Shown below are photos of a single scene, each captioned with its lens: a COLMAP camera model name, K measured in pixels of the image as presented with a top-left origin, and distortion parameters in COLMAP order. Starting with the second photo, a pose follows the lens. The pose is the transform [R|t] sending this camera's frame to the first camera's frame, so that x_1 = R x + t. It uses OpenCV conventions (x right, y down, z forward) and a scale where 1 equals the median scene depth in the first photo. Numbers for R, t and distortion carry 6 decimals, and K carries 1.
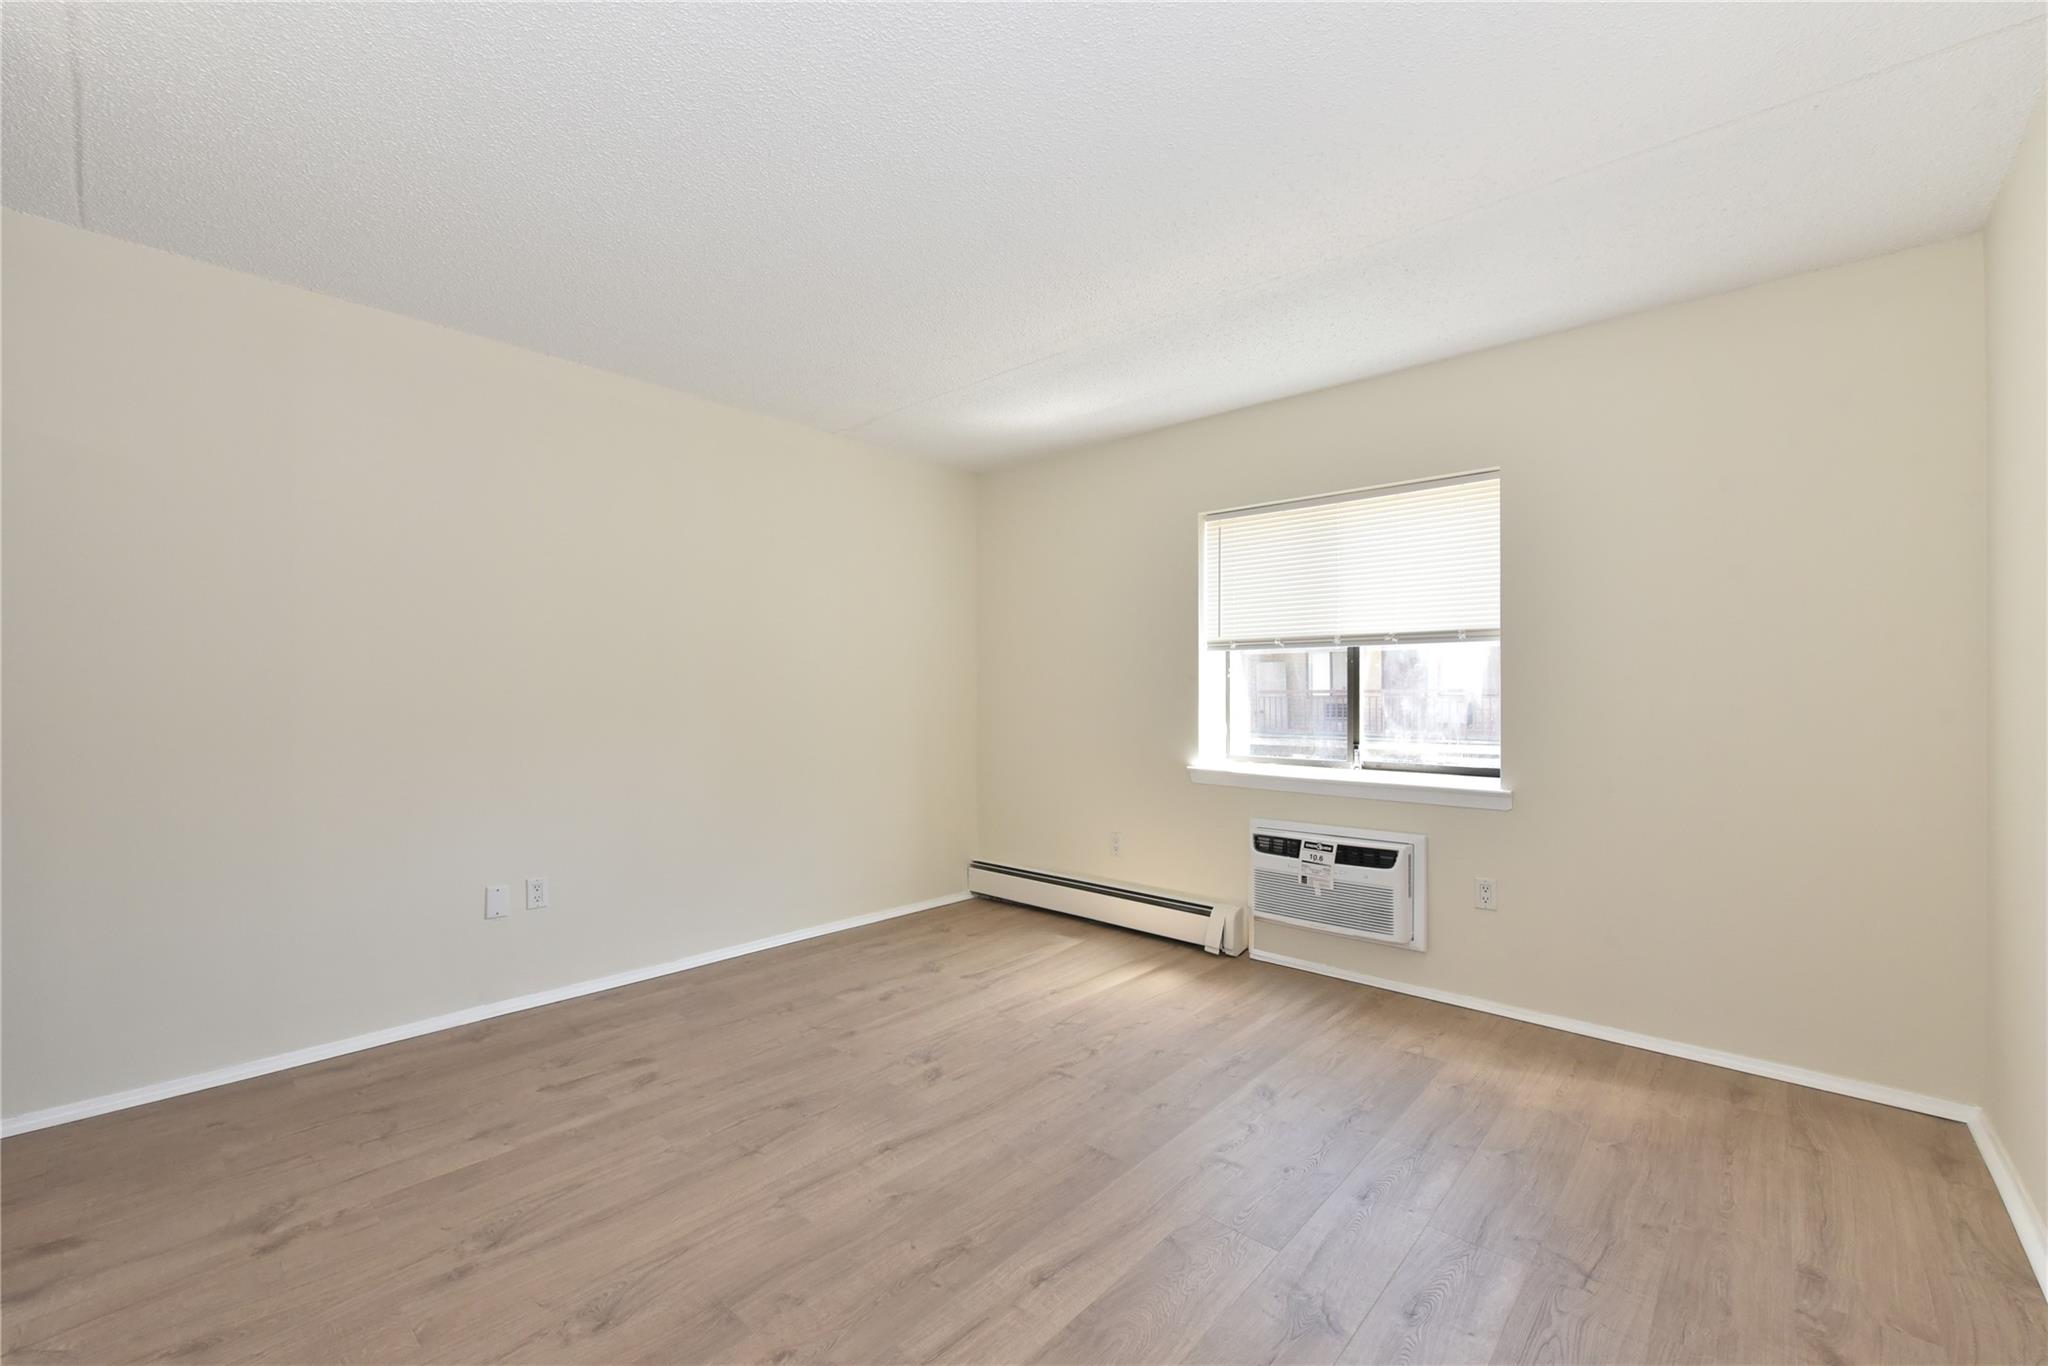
lens RADIAL K [[819.8, 0, 1024.0], [0, 819.8, 683.0], [0, 0, 1]] dist [0.000426, 0.000042]
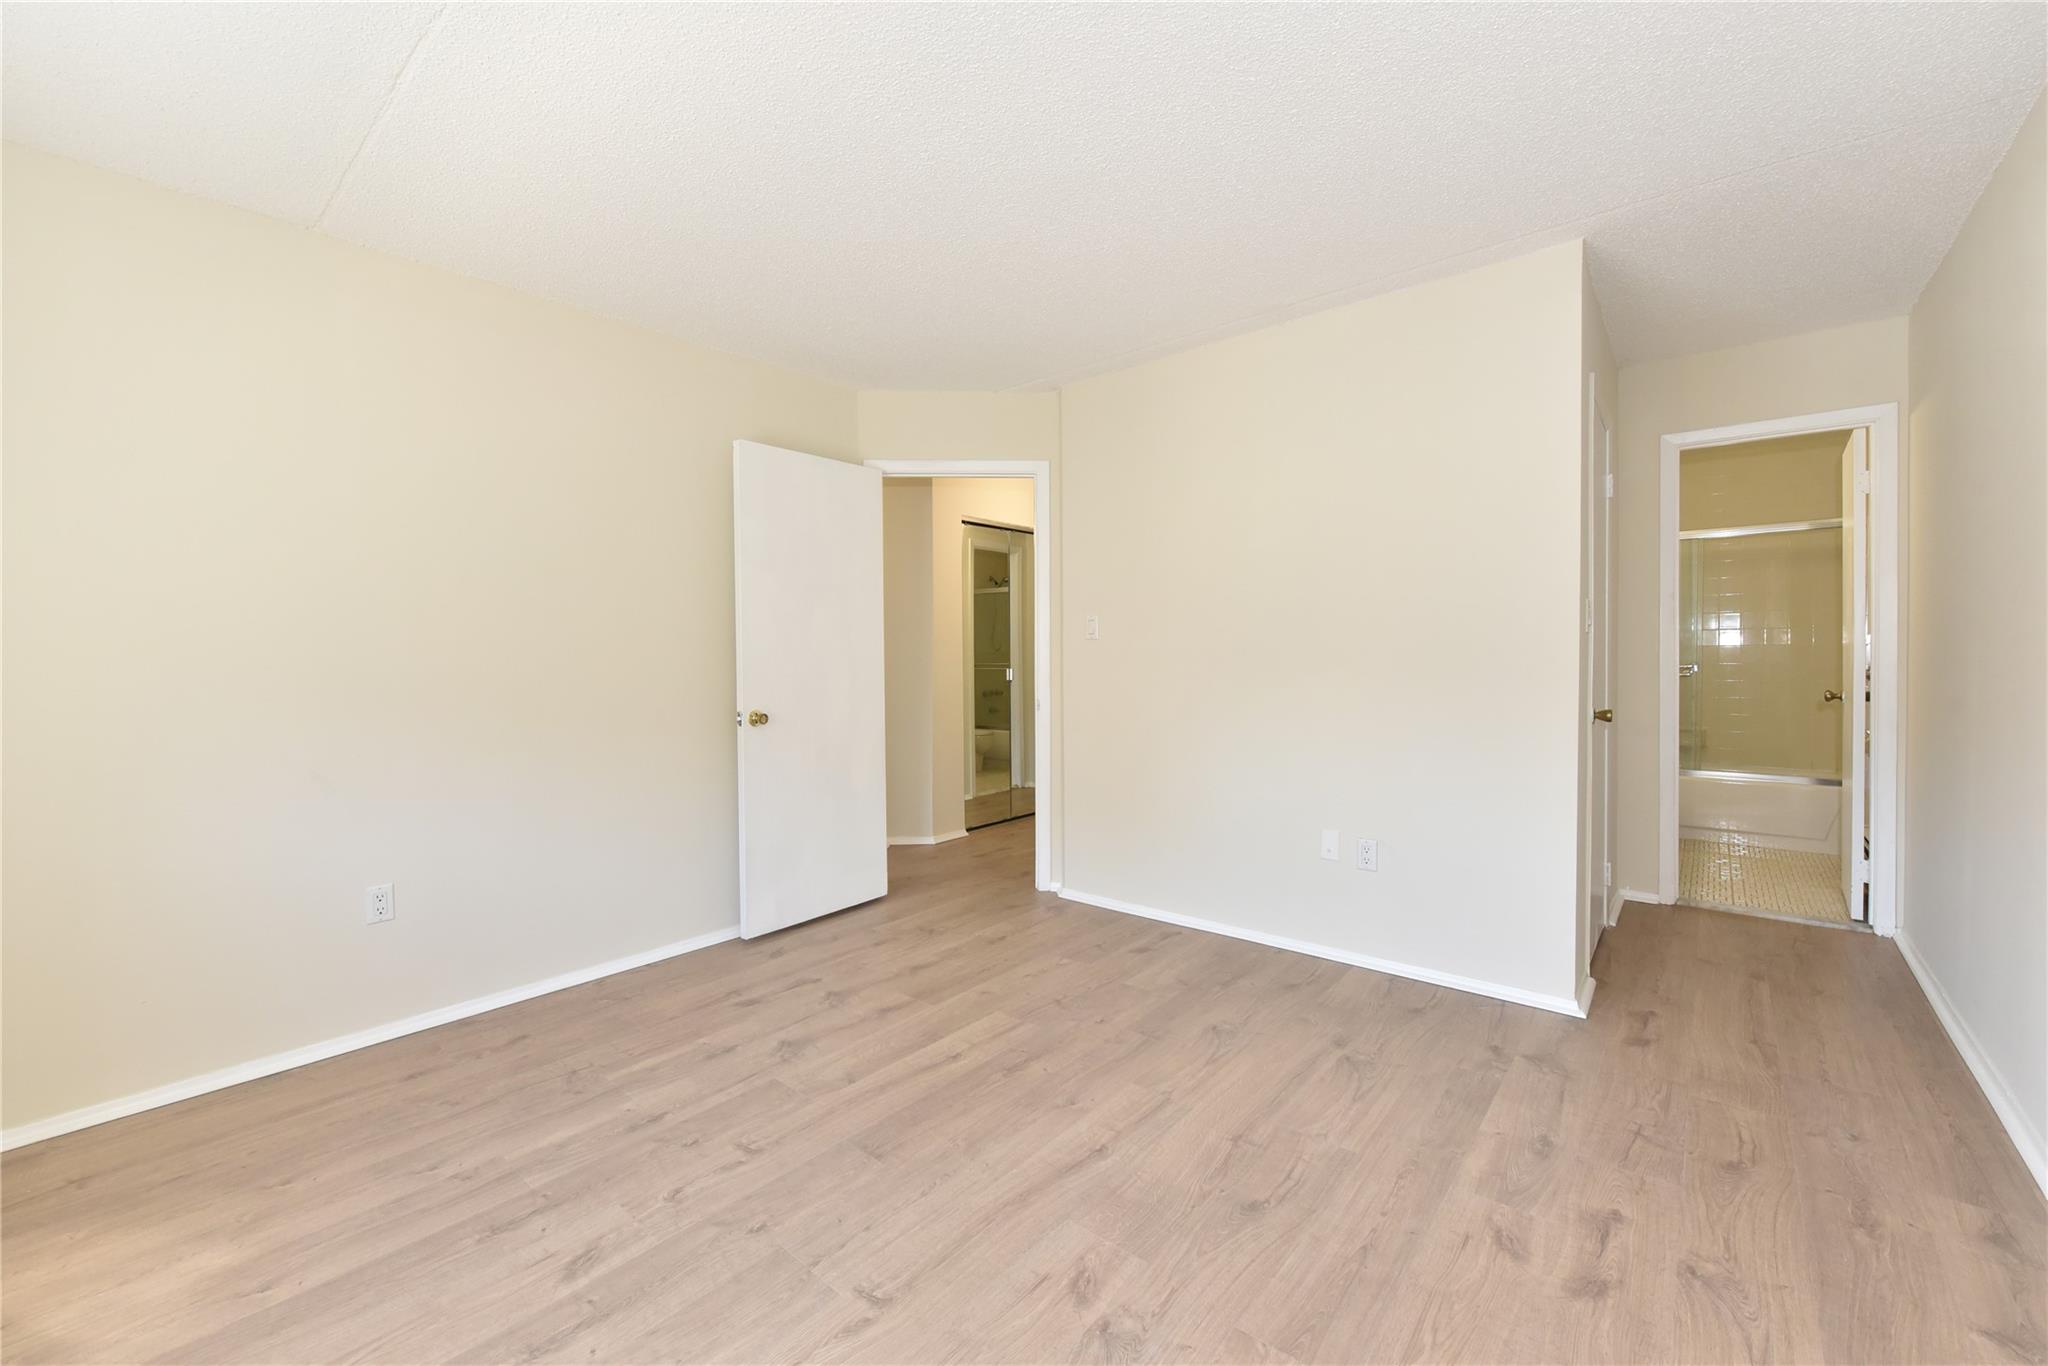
lens RADIAL K [[819.8, 0, 1024.0], [0, 819.8, 683.0], [0, 0, 1]] dist [0.000426, 0.000042]
pose [[-0.999928, 0.009870, -0.006857, -0.085030], [0.009722, 0.999725, 0.021339, 0.014326], [0.007066, 0.021271, -0.999749, 2.058311]]
